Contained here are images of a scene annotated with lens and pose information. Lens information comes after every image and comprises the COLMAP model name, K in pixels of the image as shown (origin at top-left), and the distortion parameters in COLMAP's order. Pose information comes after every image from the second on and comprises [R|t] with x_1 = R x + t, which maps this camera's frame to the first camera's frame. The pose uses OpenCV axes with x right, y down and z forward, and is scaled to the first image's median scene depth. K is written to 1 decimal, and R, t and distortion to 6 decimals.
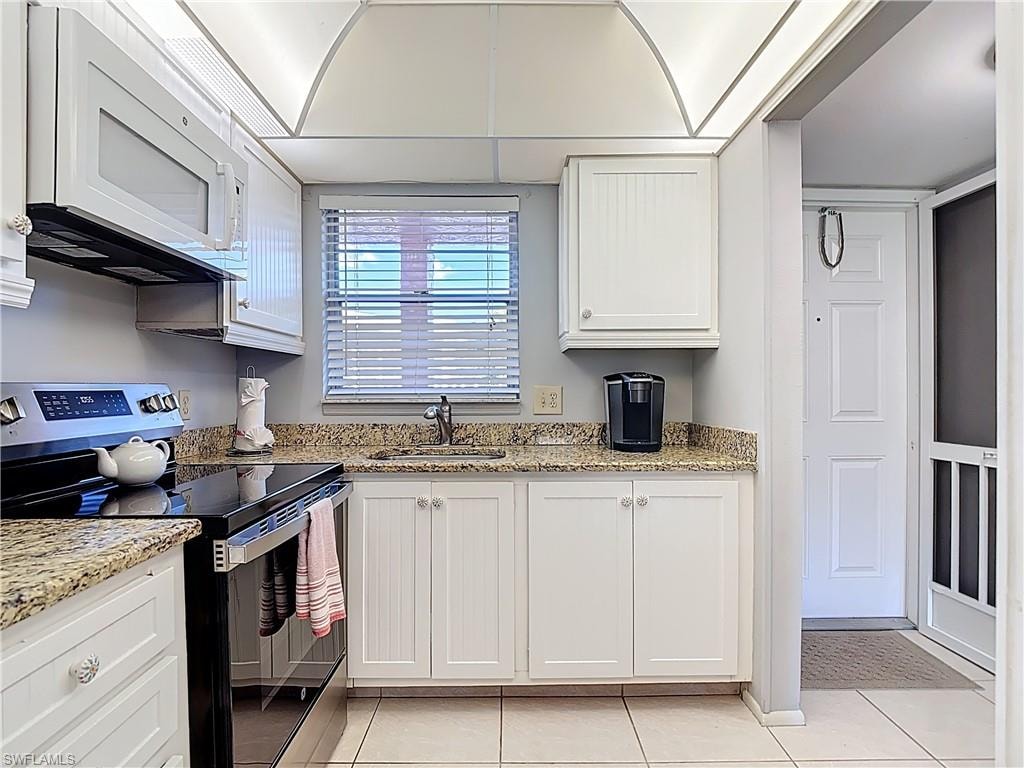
lens RADIAL K [[538.6, 0, 501.1], [0, 538.6, 390.7], [0, 0, 1]] dist [0.001872, -0.017882]
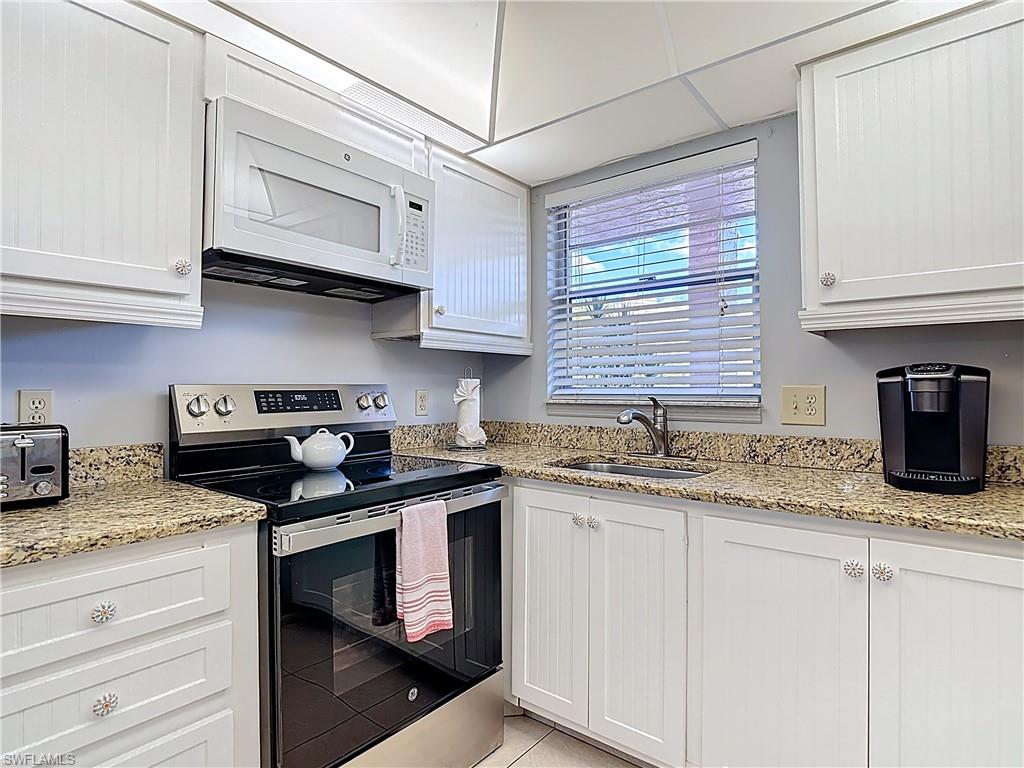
lens RADIAL K [[538.6, 0, 509.8], [0, 538.6, 377.9], [0, 0, 1]] dist [0.001872, -0.017882]
pose [[0.776023, -0.010514, -0.630617, 0.303811], [-0.002898, 0.999791, -0.020235, -0.003717], [0.630698, 0.017531, 0.775830, 0.241678]]
